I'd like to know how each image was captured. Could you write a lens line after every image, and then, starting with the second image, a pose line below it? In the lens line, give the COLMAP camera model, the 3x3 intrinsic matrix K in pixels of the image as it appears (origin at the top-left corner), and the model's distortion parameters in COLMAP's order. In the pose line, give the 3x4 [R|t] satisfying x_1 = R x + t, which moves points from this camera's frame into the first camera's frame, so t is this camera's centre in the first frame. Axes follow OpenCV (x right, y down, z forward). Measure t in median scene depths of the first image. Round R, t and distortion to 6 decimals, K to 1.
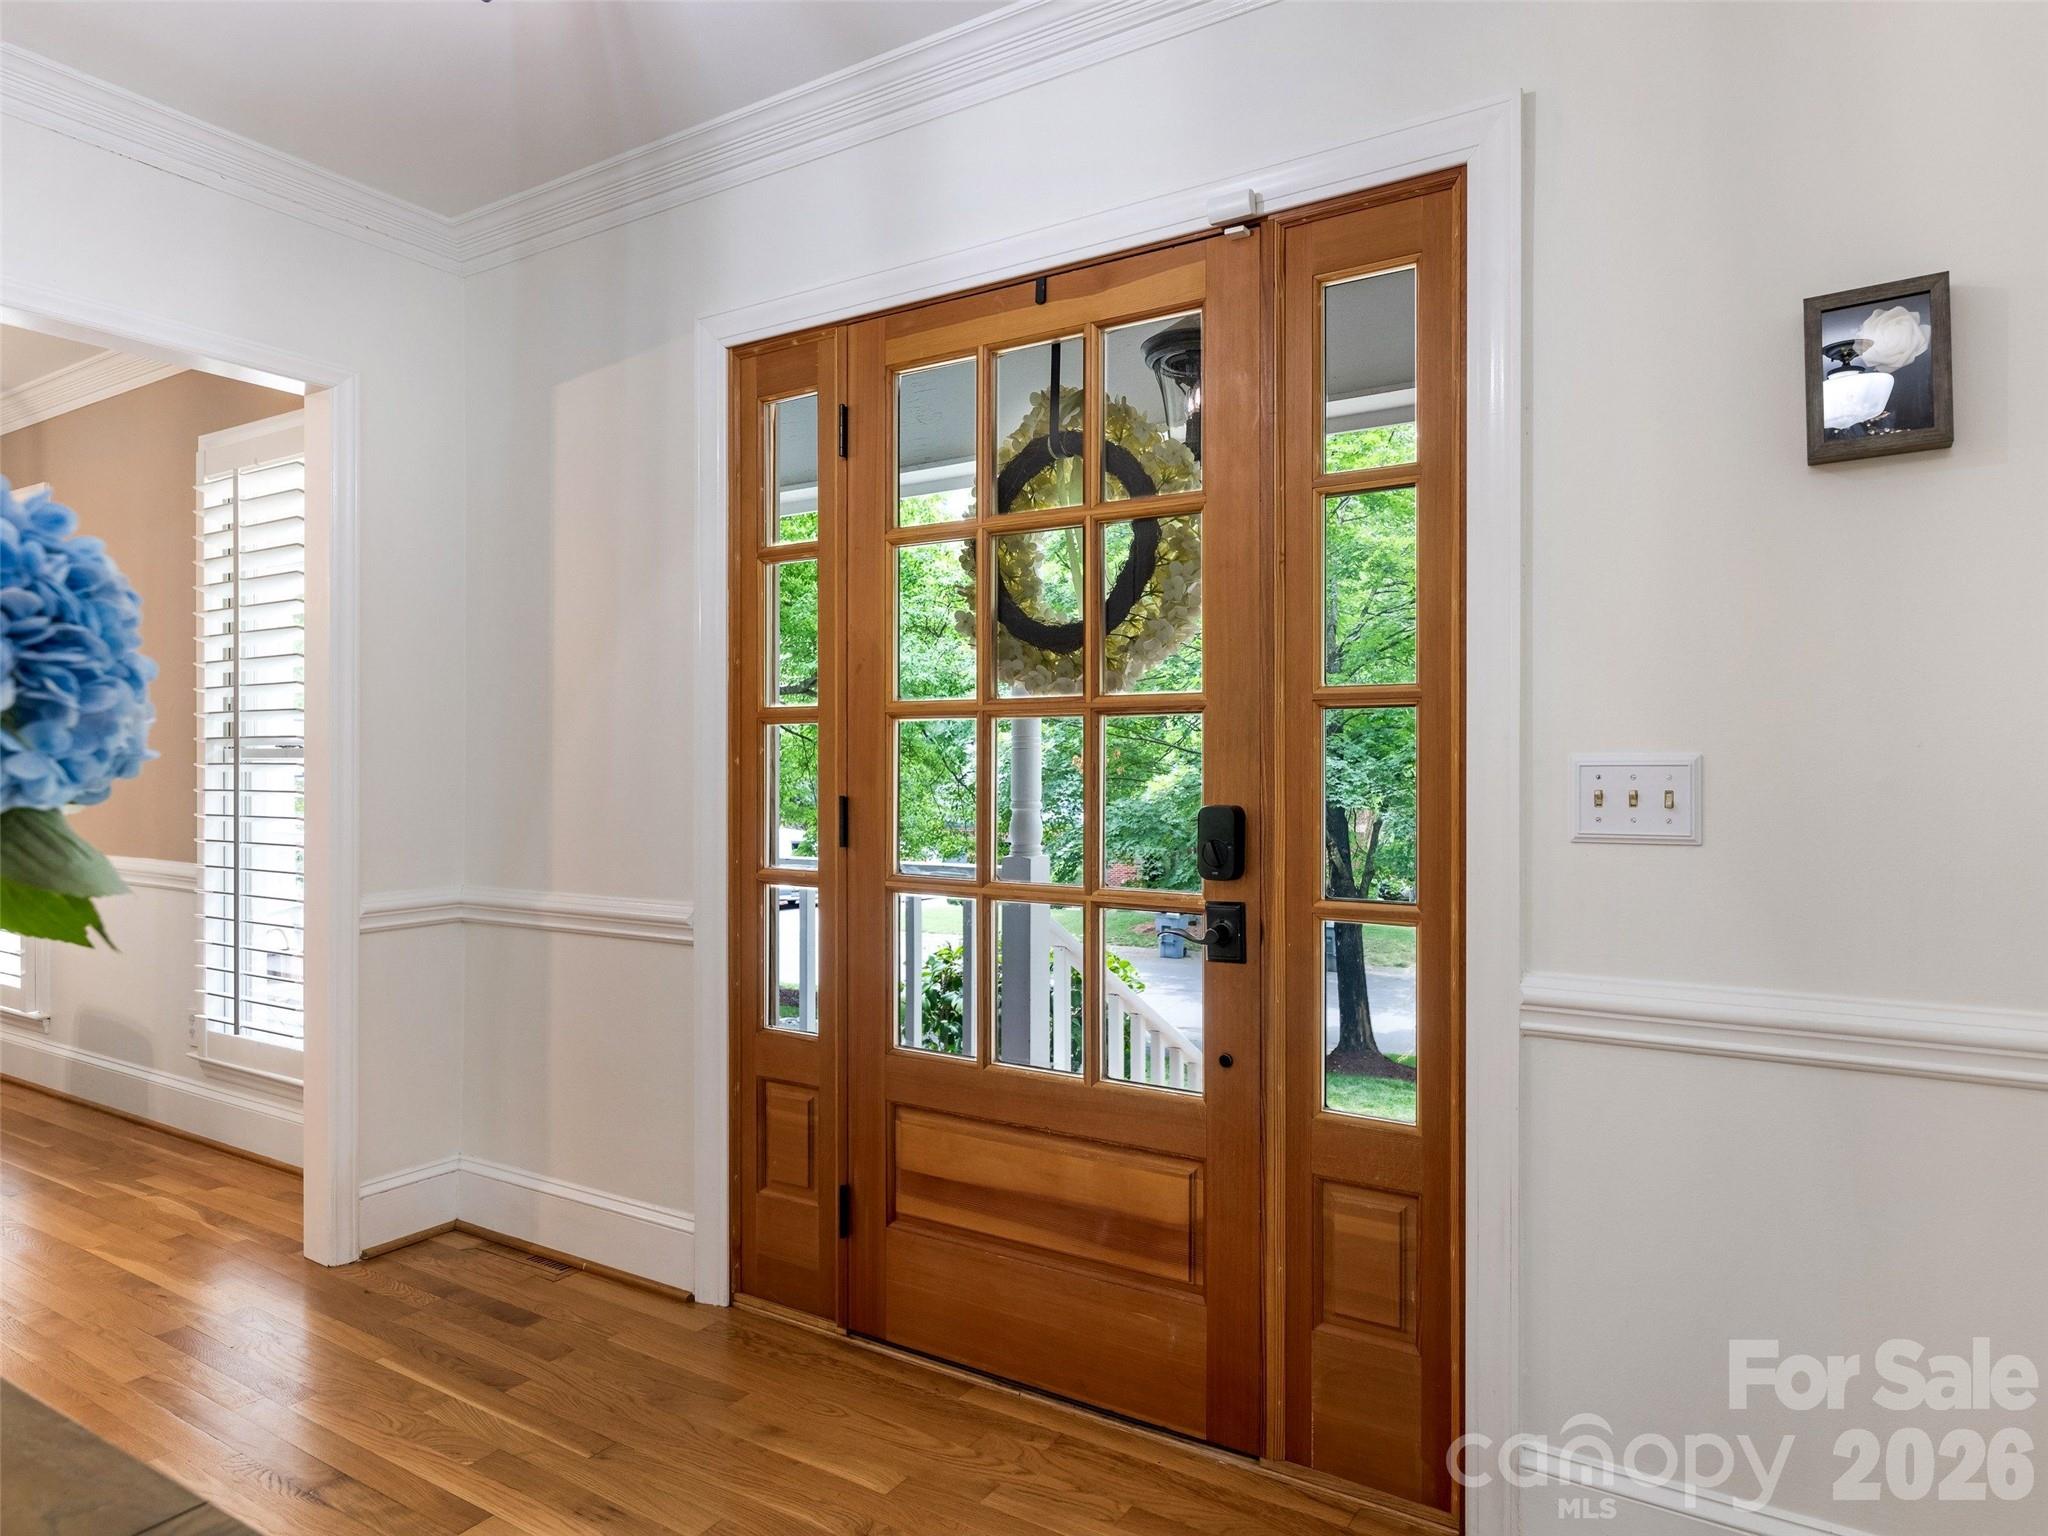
lens RADIAL K [[1231.3, 0, 1031.6], [0, 1231.3, 759.1], [0, 0, 1]] dist [0.004622, 0.000830]
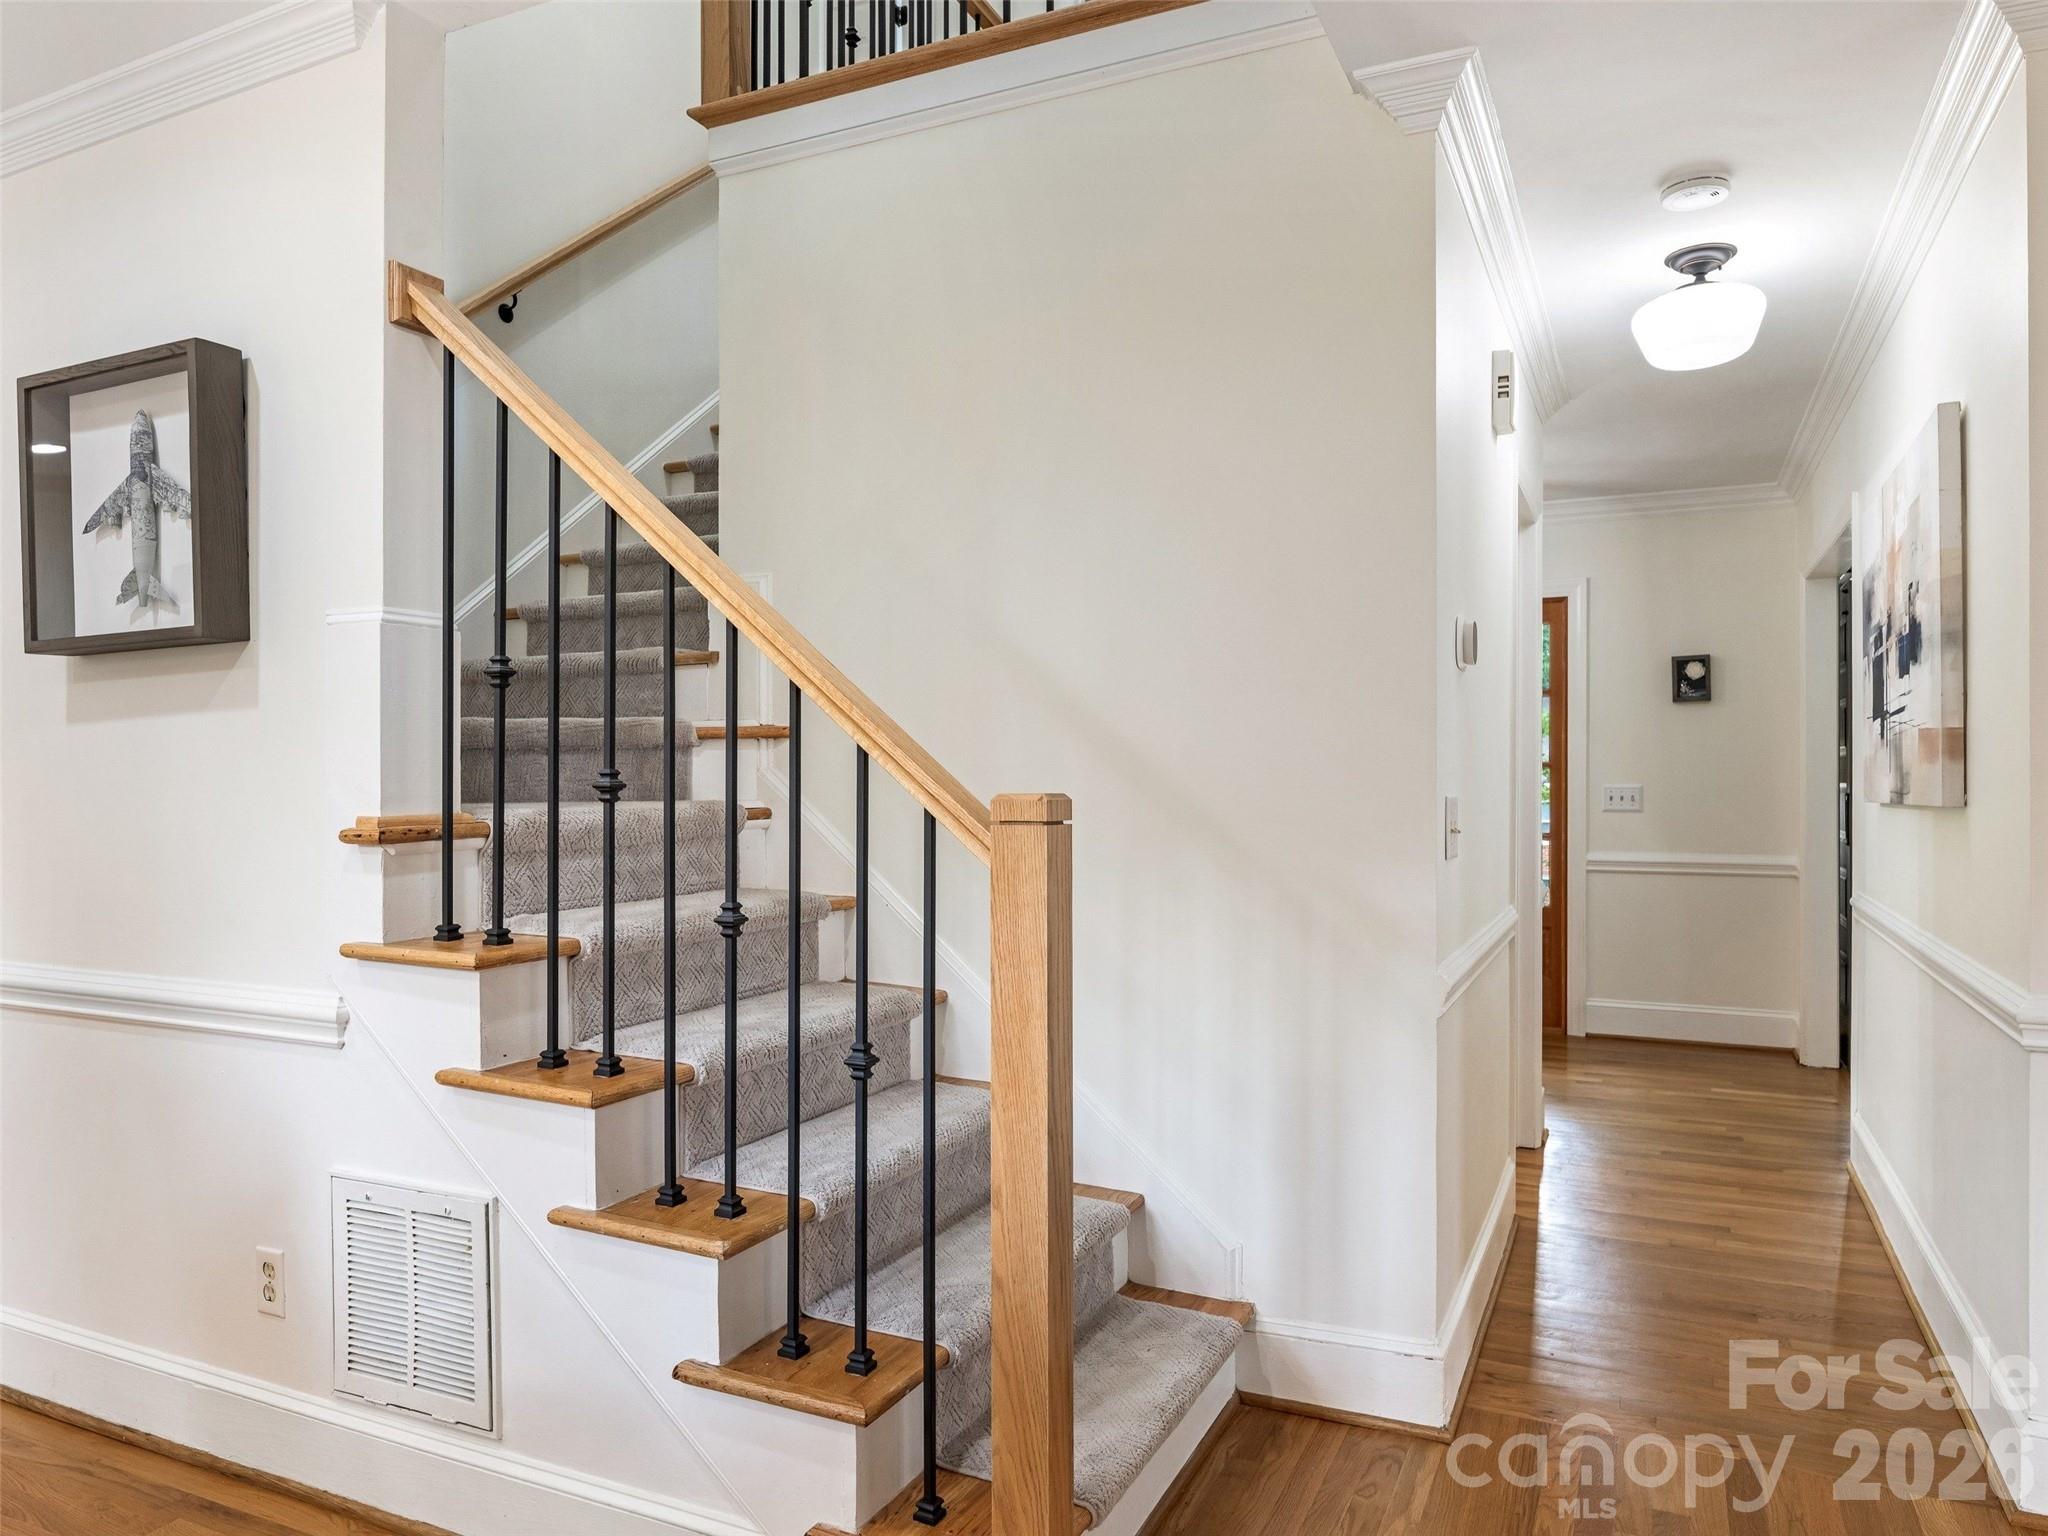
lens RADIAL K [[1318.3, 0, 1023.6], [0, 1318.3, 776.1], [0, 0, 1]] dist [-0.002288, 0.000490]
pose [[0.992698, 0.007339, 0.120399, -1.532067], [-0.007987, 0.999956, 0.004900, -0.031805], [-0.120358, -0.005826, 0.992713, -2.315533]]
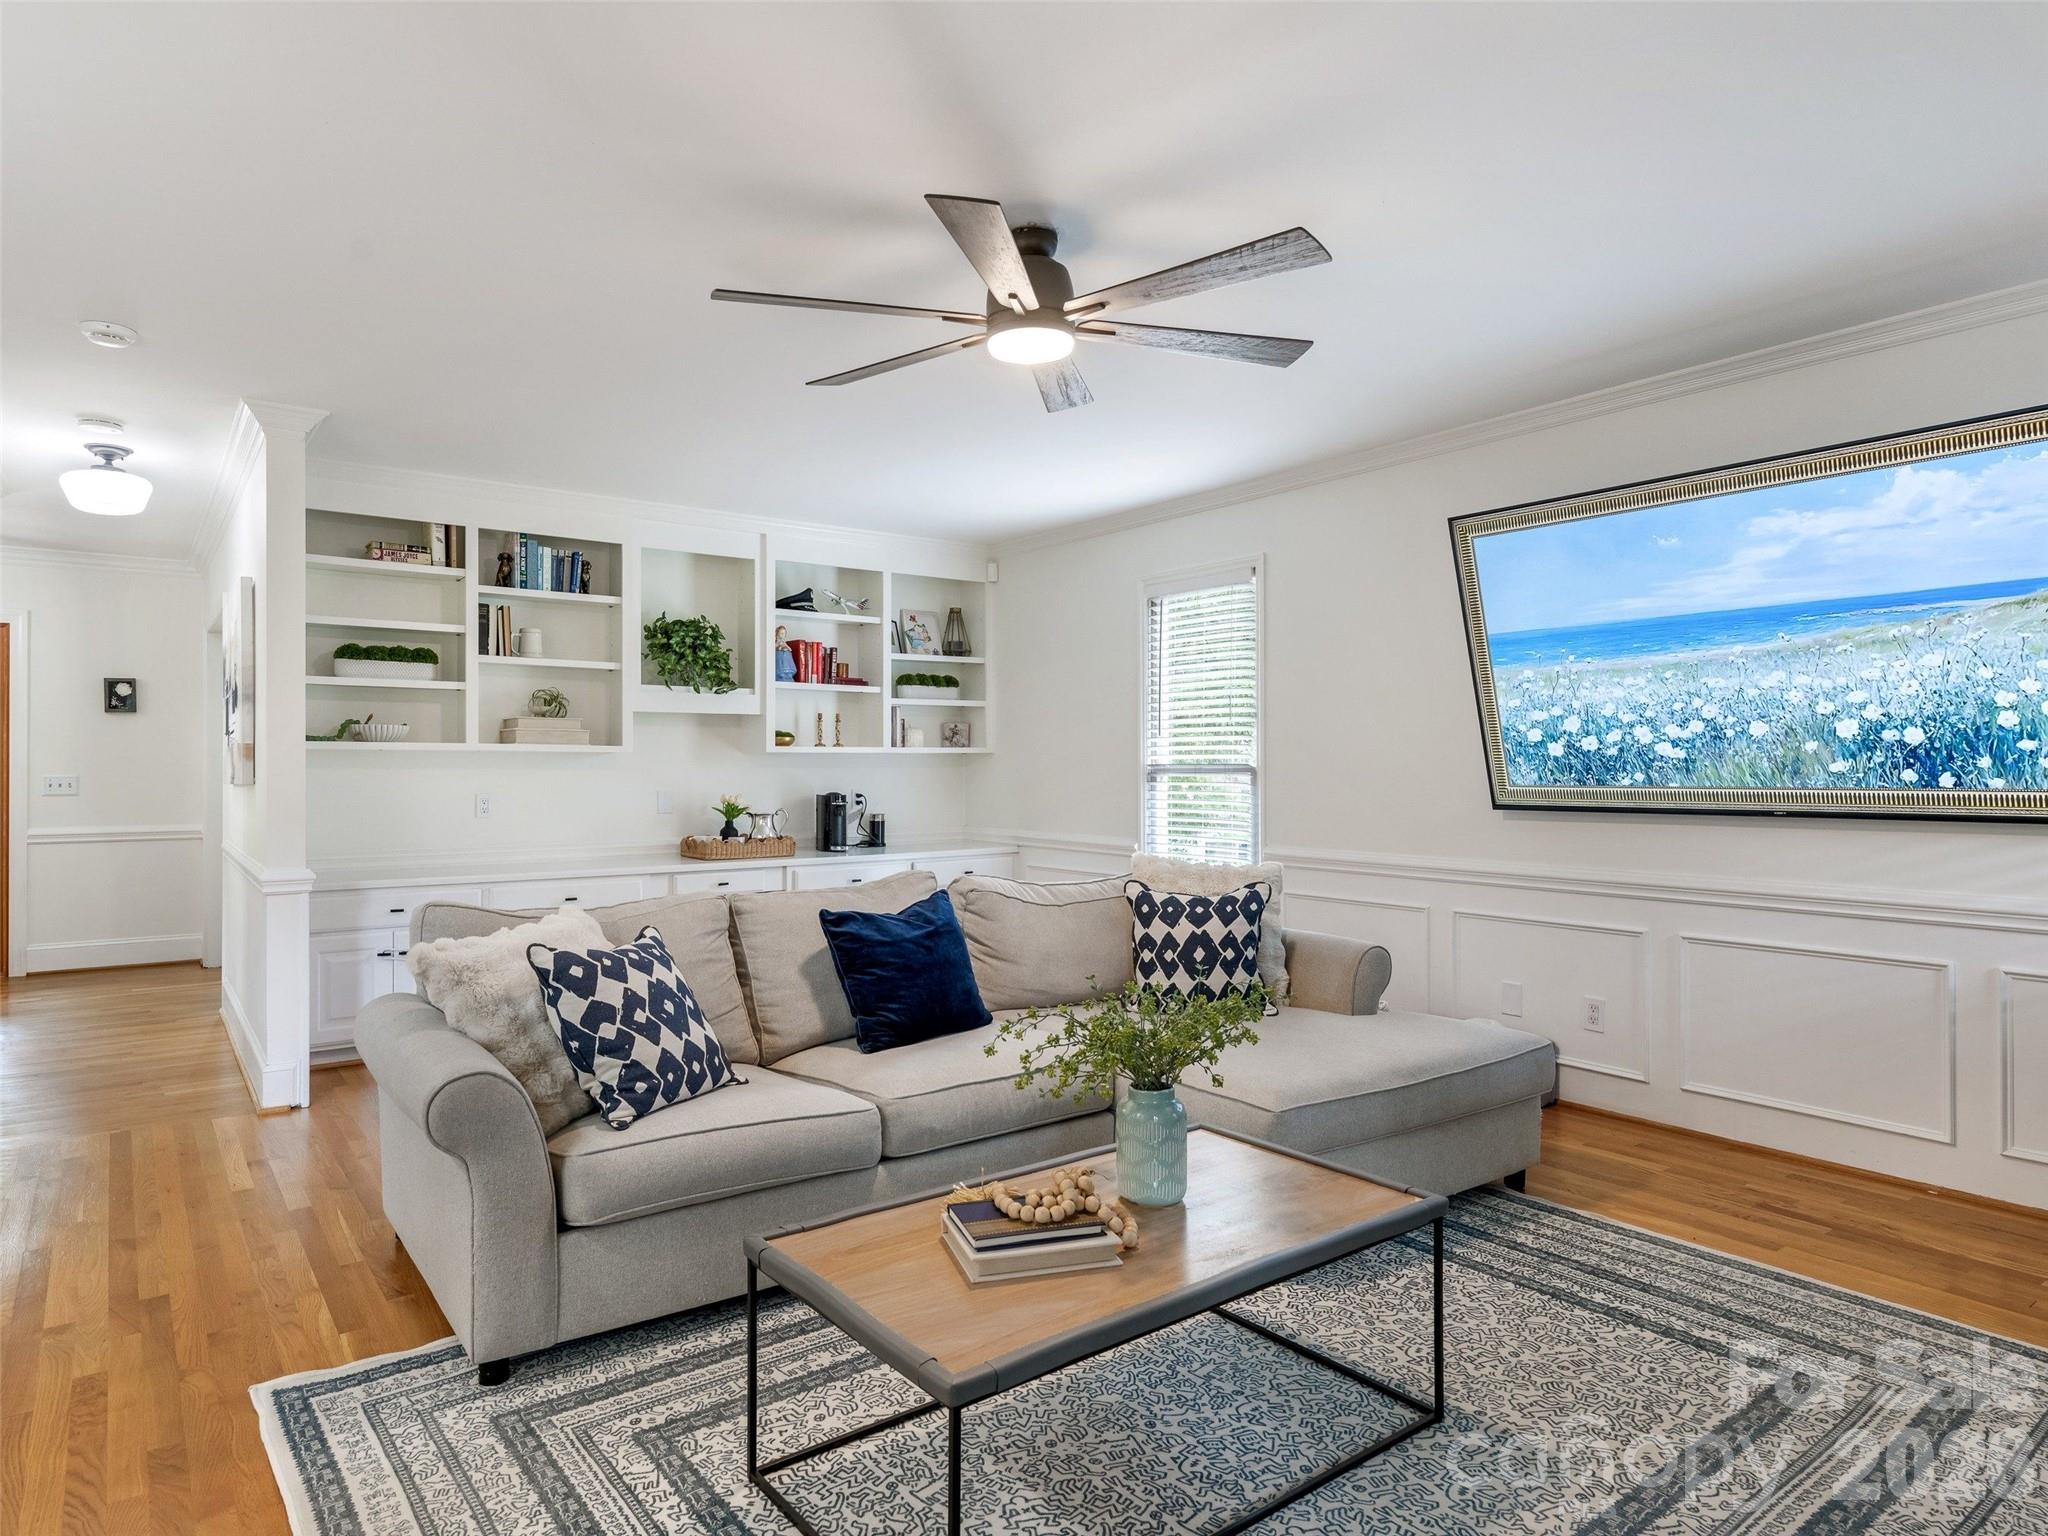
lens RADIAL K [[1231.3, 0, 1020.8], [0, 1231.3, 766.8], [0, 0, 1]] dist [0.004622, 0.000830]
pose [[0.362525, 0.010416, 0.931916, -2.272908], [-0.010342, 0.999921, -0.007153, -0.034895], [-0.931917, -0.007045, 0.362604, -3.616806]]
